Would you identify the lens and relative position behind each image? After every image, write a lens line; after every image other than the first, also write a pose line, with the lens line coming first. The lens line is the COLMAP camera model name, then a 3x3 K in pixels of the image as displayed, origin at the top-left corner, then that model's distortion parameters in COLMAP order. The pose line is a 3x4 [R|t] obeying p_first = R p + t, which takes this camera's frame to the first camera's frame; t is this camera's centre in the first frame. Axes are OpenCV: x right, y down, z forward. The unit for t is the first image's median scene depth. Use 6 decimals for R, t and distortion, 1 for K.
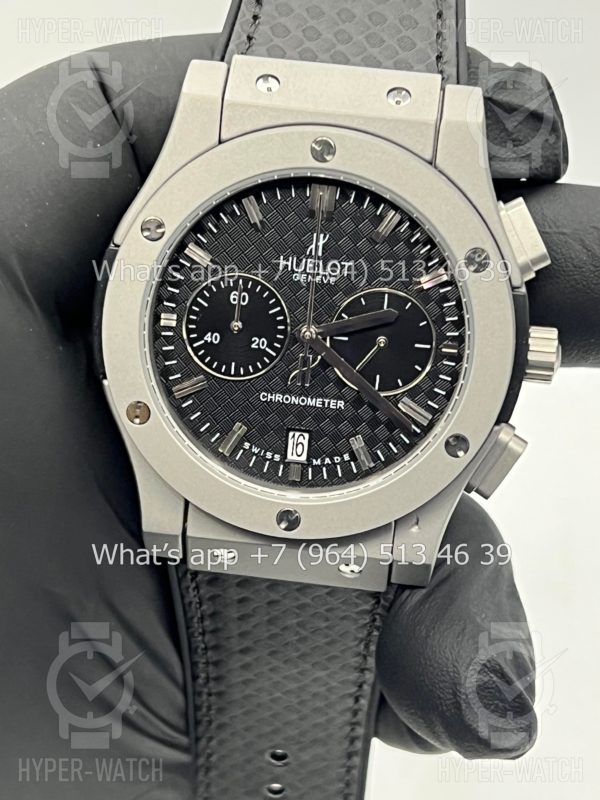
lens RADIAL K [[1893.9, 0, 300.0], [0, 1893.9, 400.0], [0, 0, 1]] dist [0.064471, -0.032116]
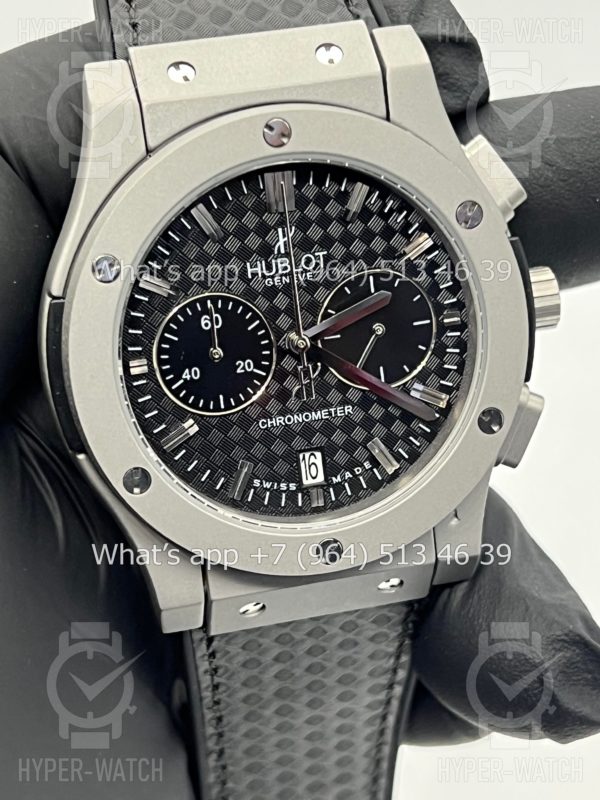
lens RADIAL K [[1893.9, 0, 300.0], [0, 1893.9, 400.0], [0, 0, 1]] dist [0.064471, -0.032116]
pose [[0.936789, -0.259058, 0.235191, -0.207103], [0.249407, 0.965834, 0.070433, -0.070128], [-0.245402, -0.007323, 0.969394, 0.149093]]
